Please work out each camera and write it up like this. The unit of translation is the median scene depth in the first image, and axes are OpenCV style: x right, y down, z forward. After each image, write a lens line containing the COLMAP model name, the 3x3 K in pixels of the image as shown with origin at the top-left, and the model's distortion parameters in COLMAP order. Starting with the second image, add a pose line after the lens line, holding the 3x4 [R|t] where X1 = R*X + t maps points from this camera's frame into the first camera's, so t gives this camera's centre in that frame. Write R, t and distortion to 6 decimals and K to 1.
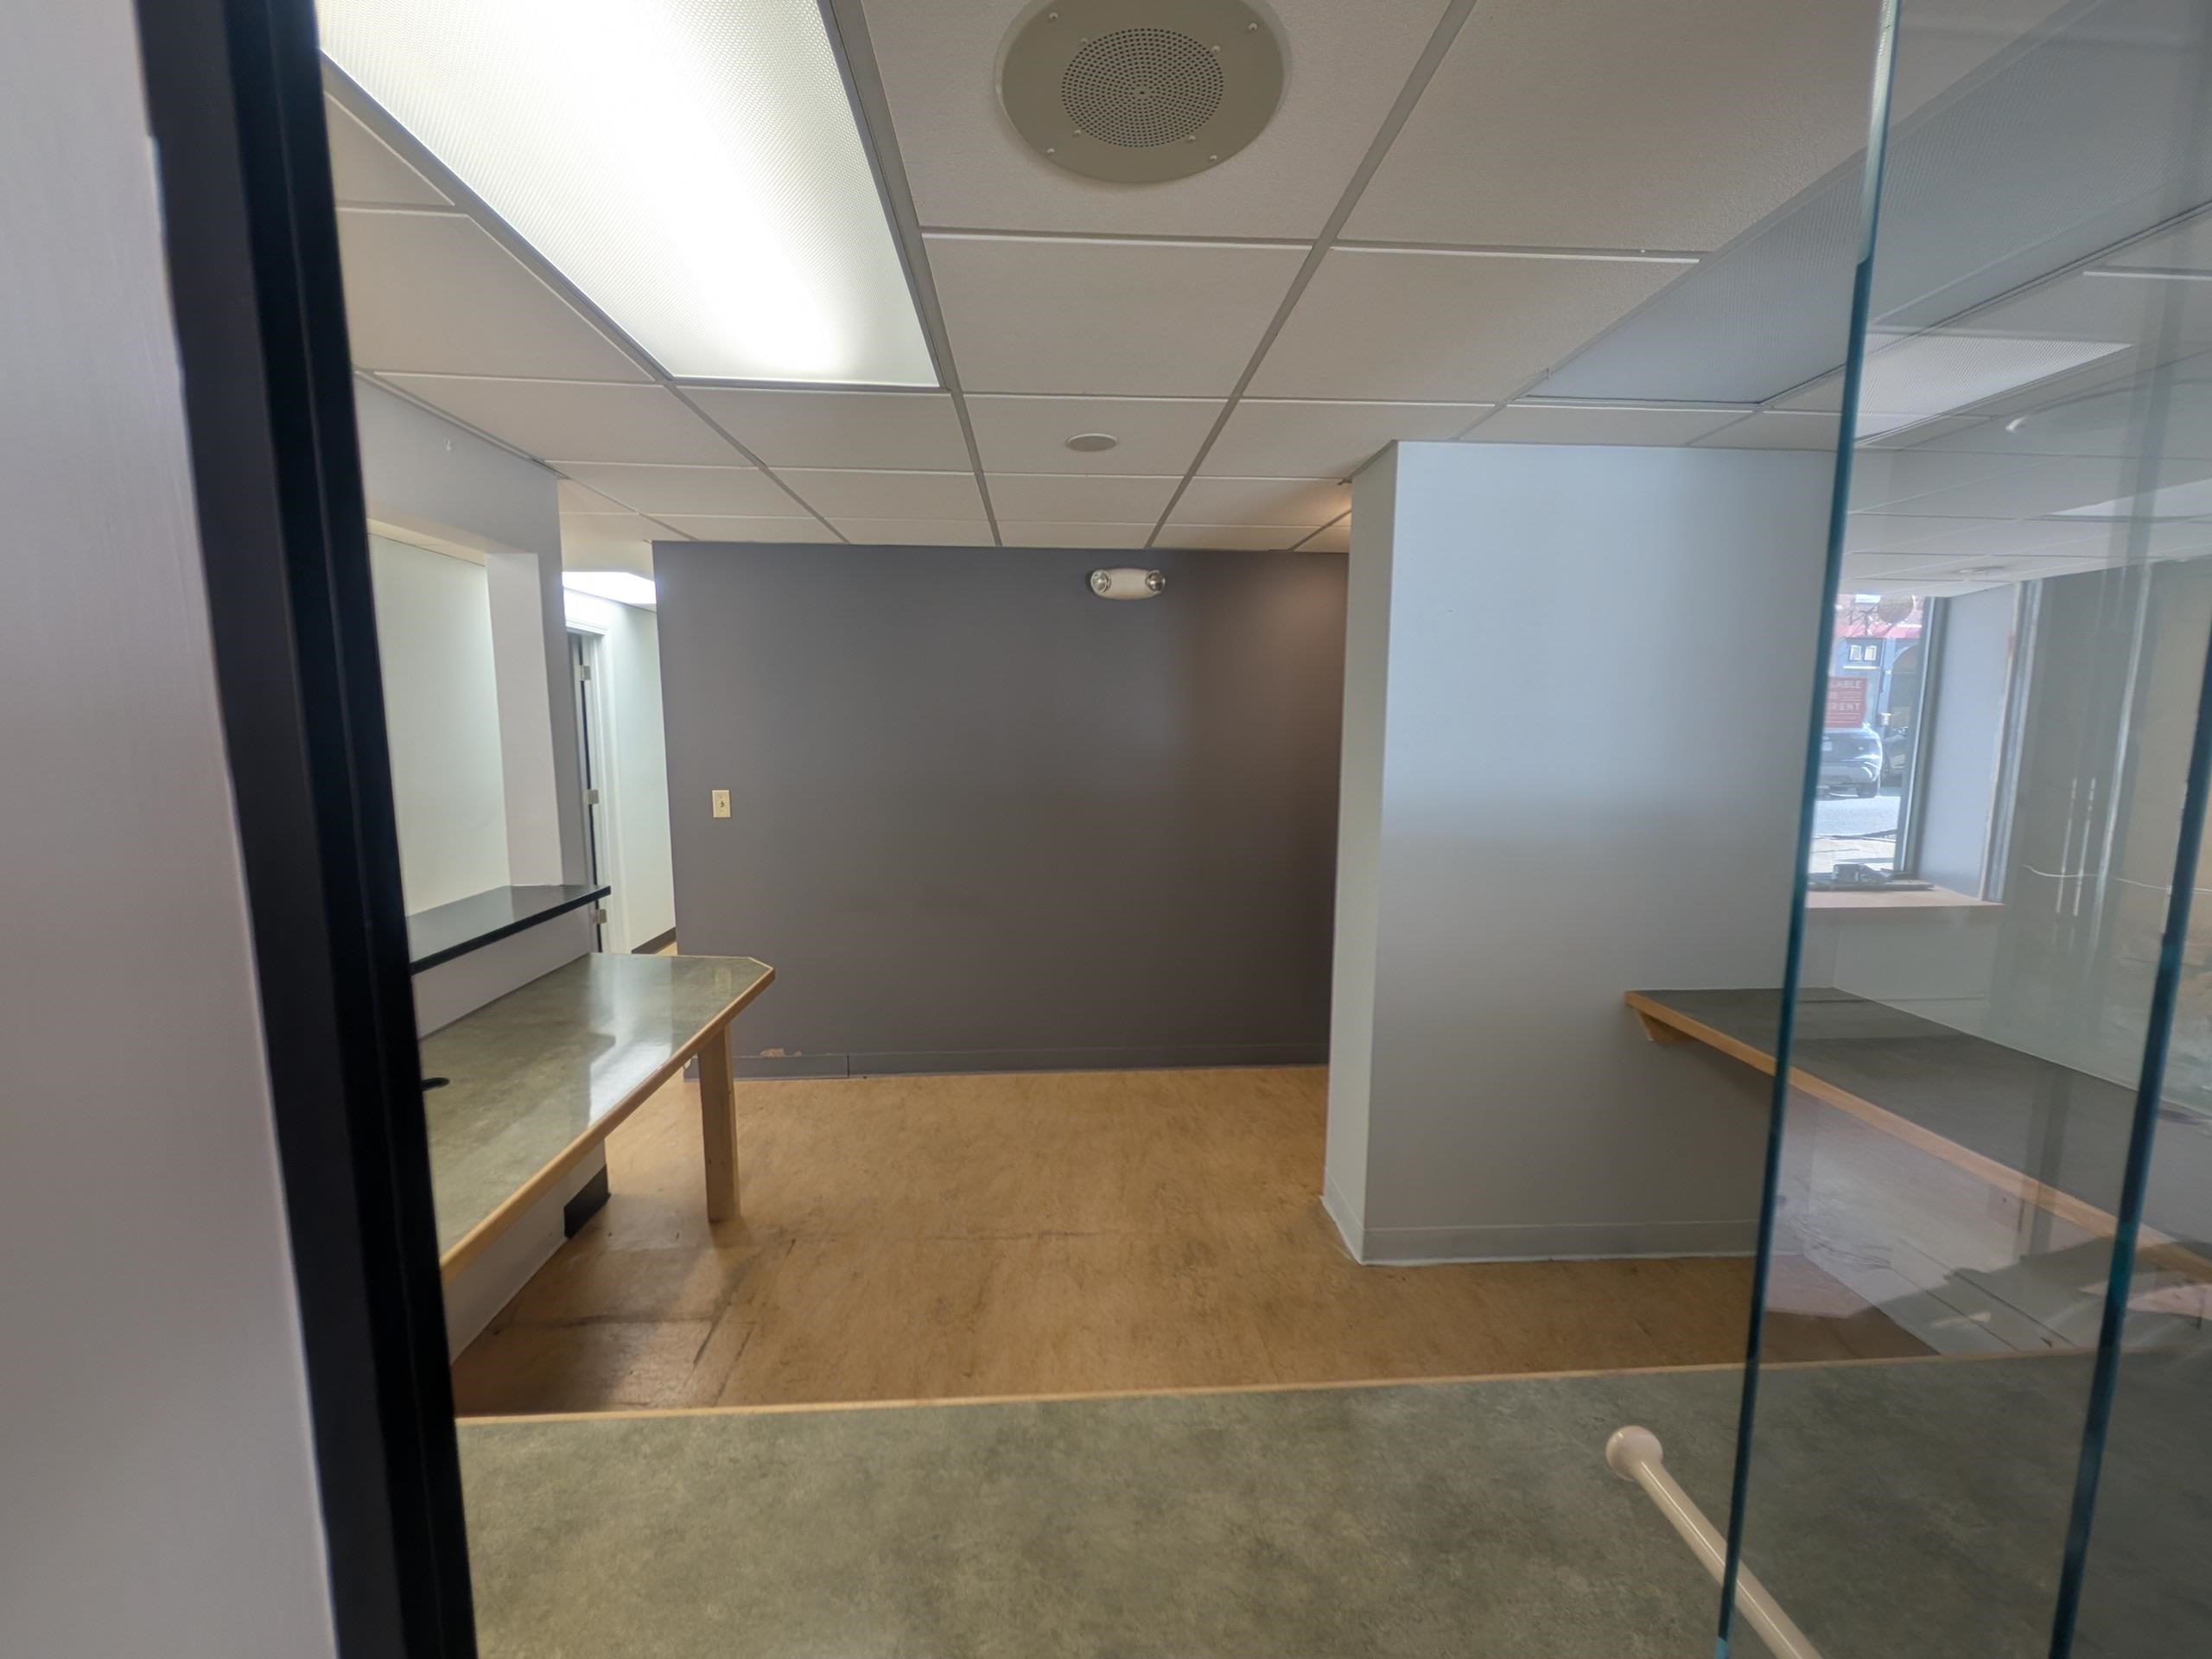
lens RADIAL K [[846.5, 0, 1100.6], [0, 846.5, 829.9], [0, 0, 1]] dist [0.002172, -0.000065]
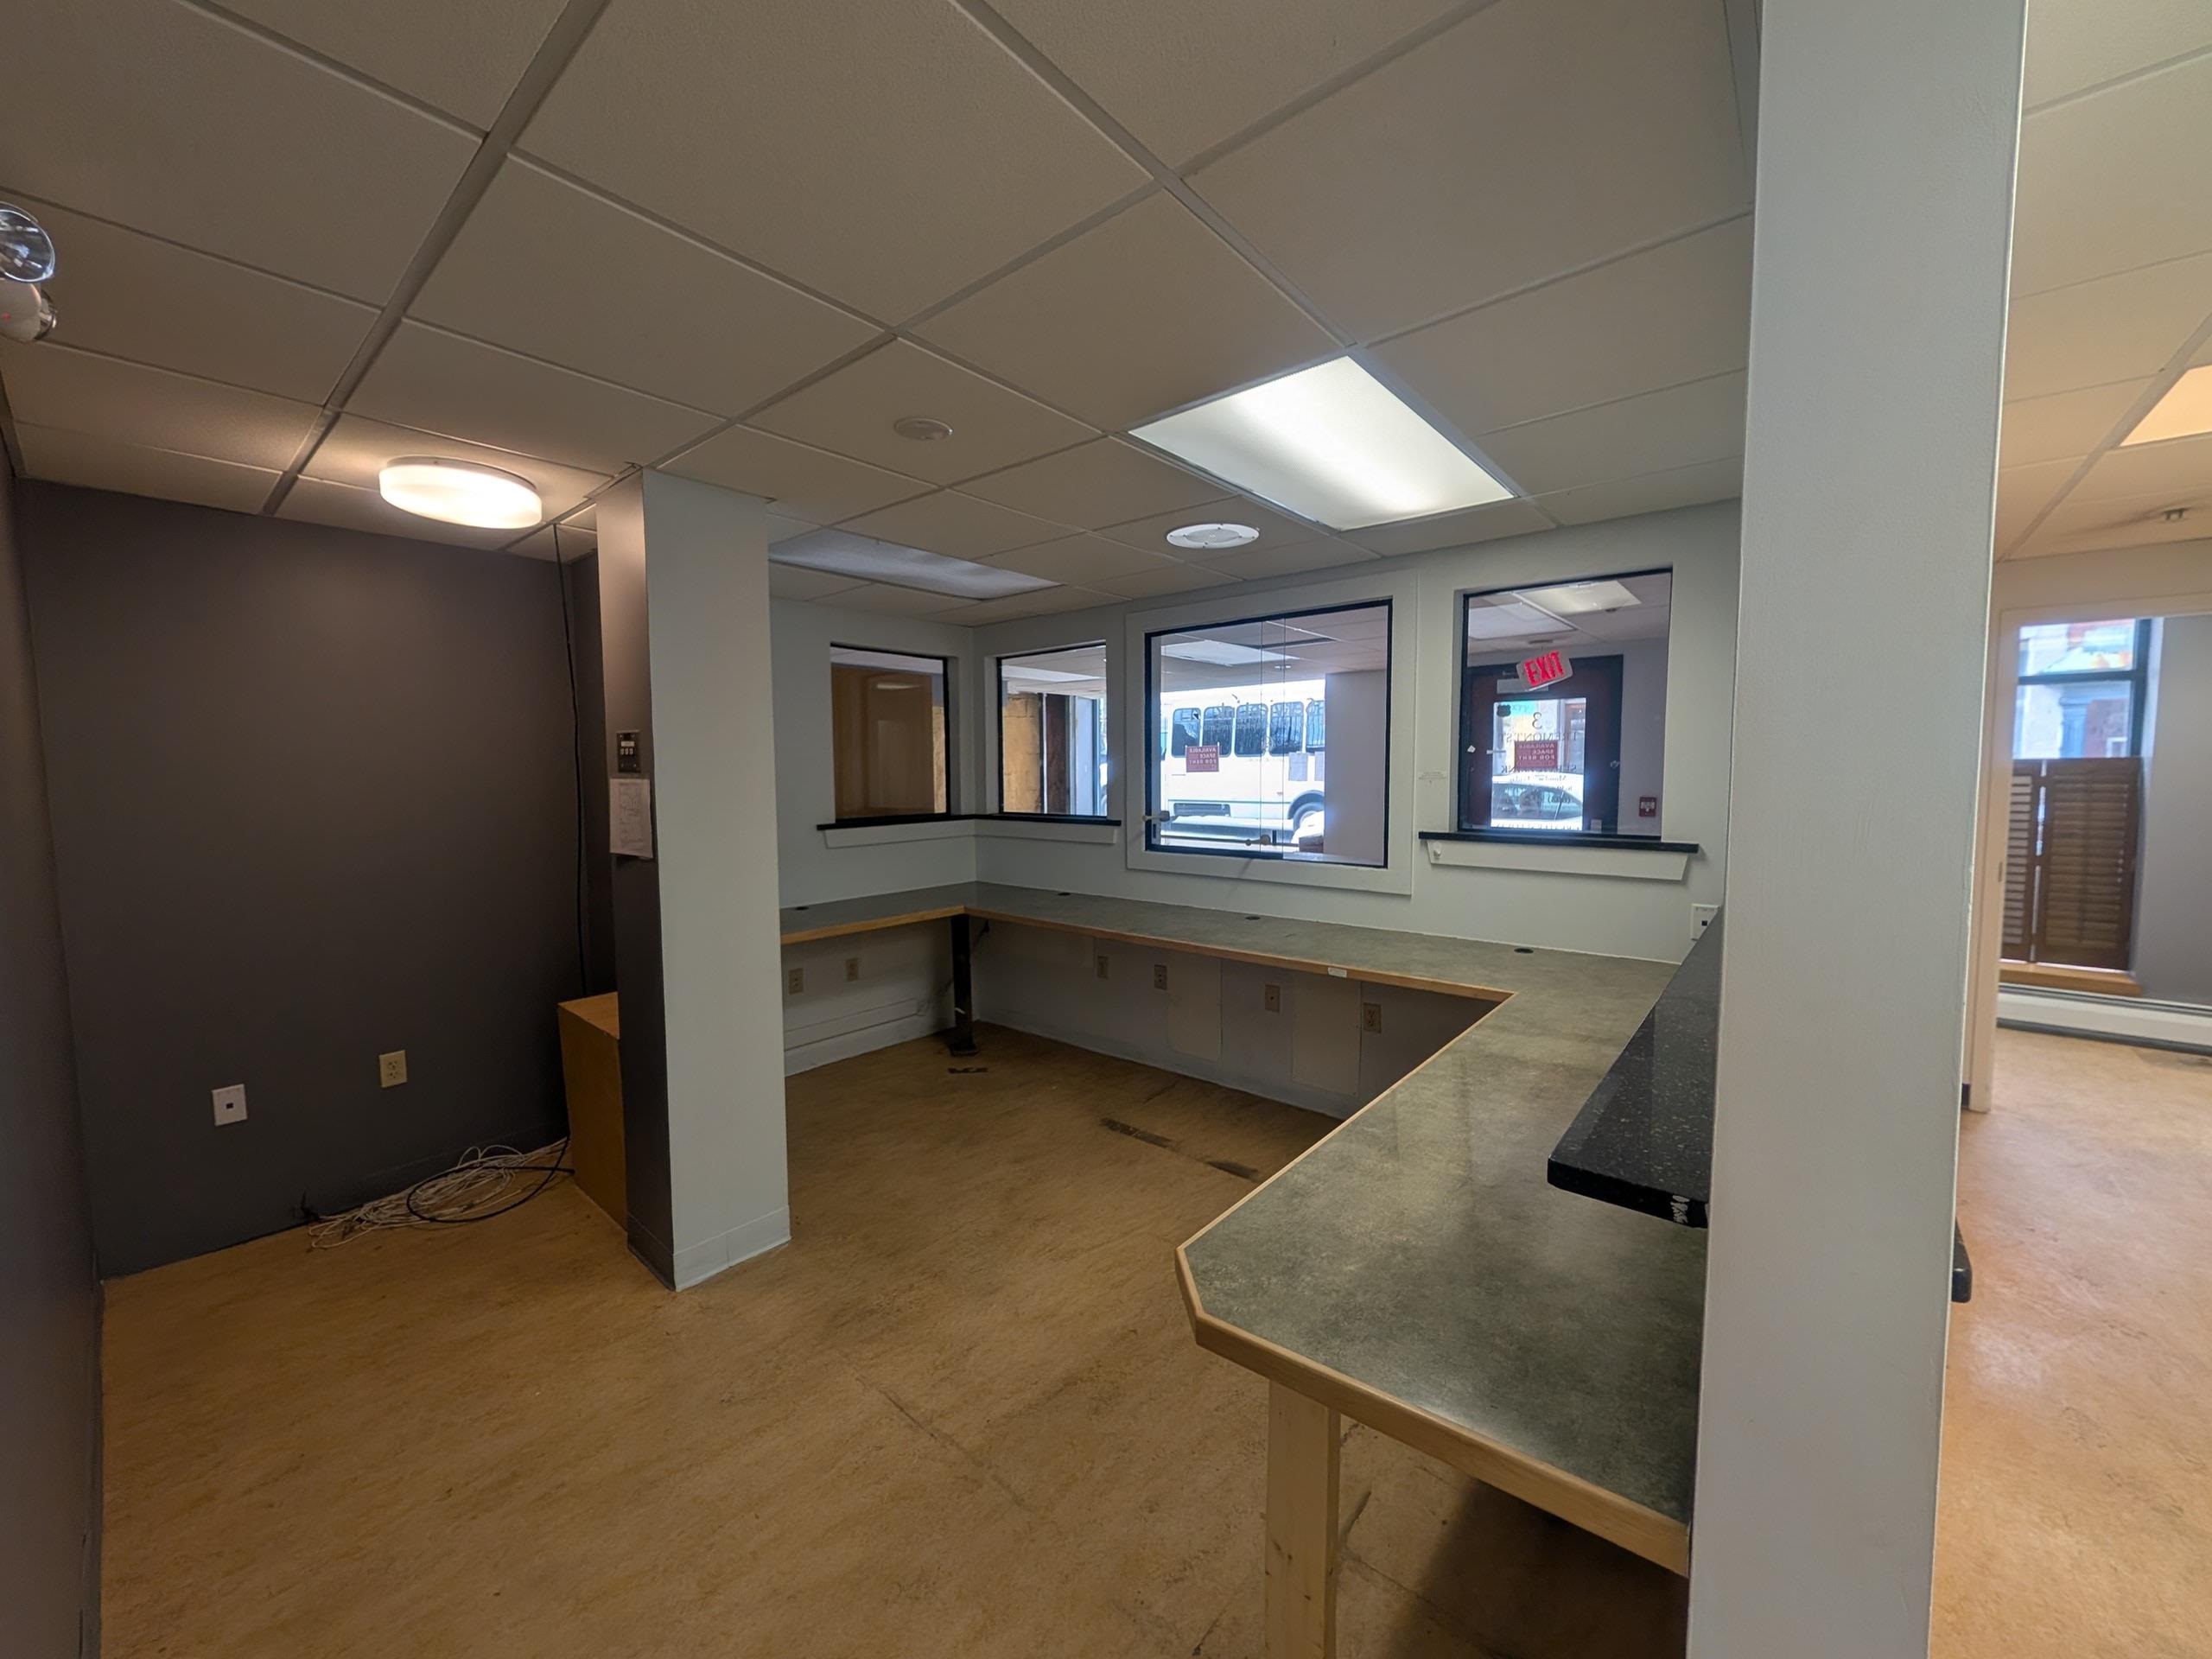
lens RADIAL K [[846.5, 0, 1100.7], [0, 846.5, 825.5], [0, 0, 1]] dist [0.002172, -0.000065]
pose [[-0.723994, -0.038393, 0.688737, -0.698183], [0.092269, 0.984088, 0.151848, -0.135716], [-0.683608, 0.173486, -0.708931, 1.387735]]
